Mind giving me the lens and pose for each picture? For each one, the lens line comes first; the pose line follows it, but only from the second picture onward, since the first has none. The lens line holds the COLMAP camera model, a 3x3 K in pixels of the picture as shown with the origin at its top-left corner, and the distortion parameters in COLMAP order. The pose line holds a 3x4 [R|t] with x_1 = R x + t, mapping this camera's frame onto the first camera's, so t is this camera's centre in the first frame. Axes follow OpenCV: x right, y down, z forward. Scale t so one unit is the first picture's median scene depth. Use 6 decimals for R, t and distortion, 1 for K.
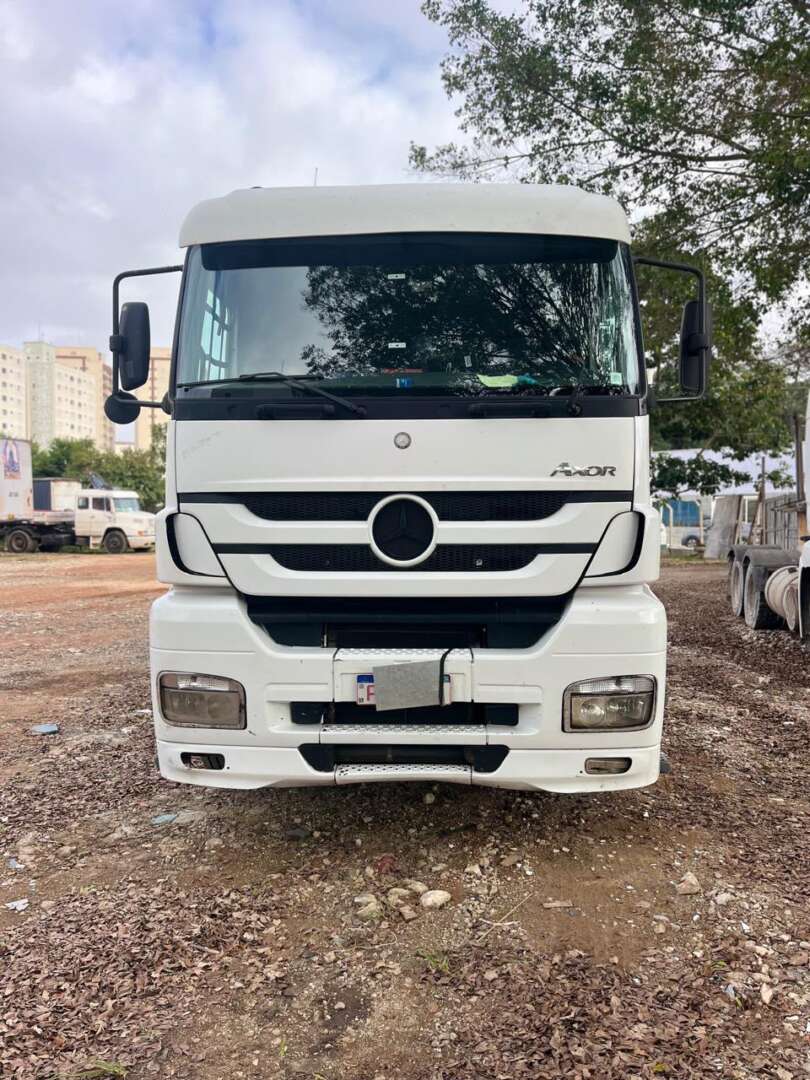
lens RADIAL K [[831.8, 0, 408.6], [0, 831.8, 543.7], [0, 0, 1]] dist [0.050834, -0.058120]
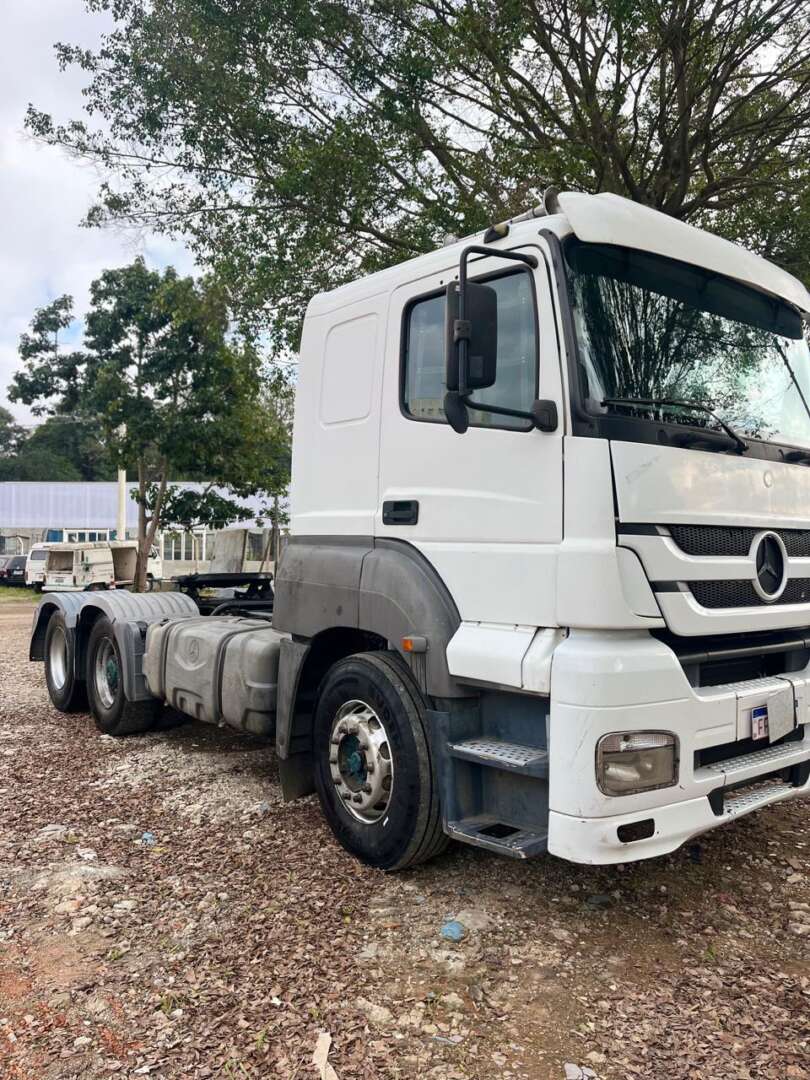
lens RADIAL K [[831.8, 0, 412.9], [0, 831.8, 542.7], [0, 0, 1]] dist [0.050834, -0.058120]
pose [[0.749103, 0.013068, 0.662324, -1.018012], [0.013716, 0.999285, -0.035230, -0.012998], [-0.662311, 0.035475, 0.748389, 0.500600]]
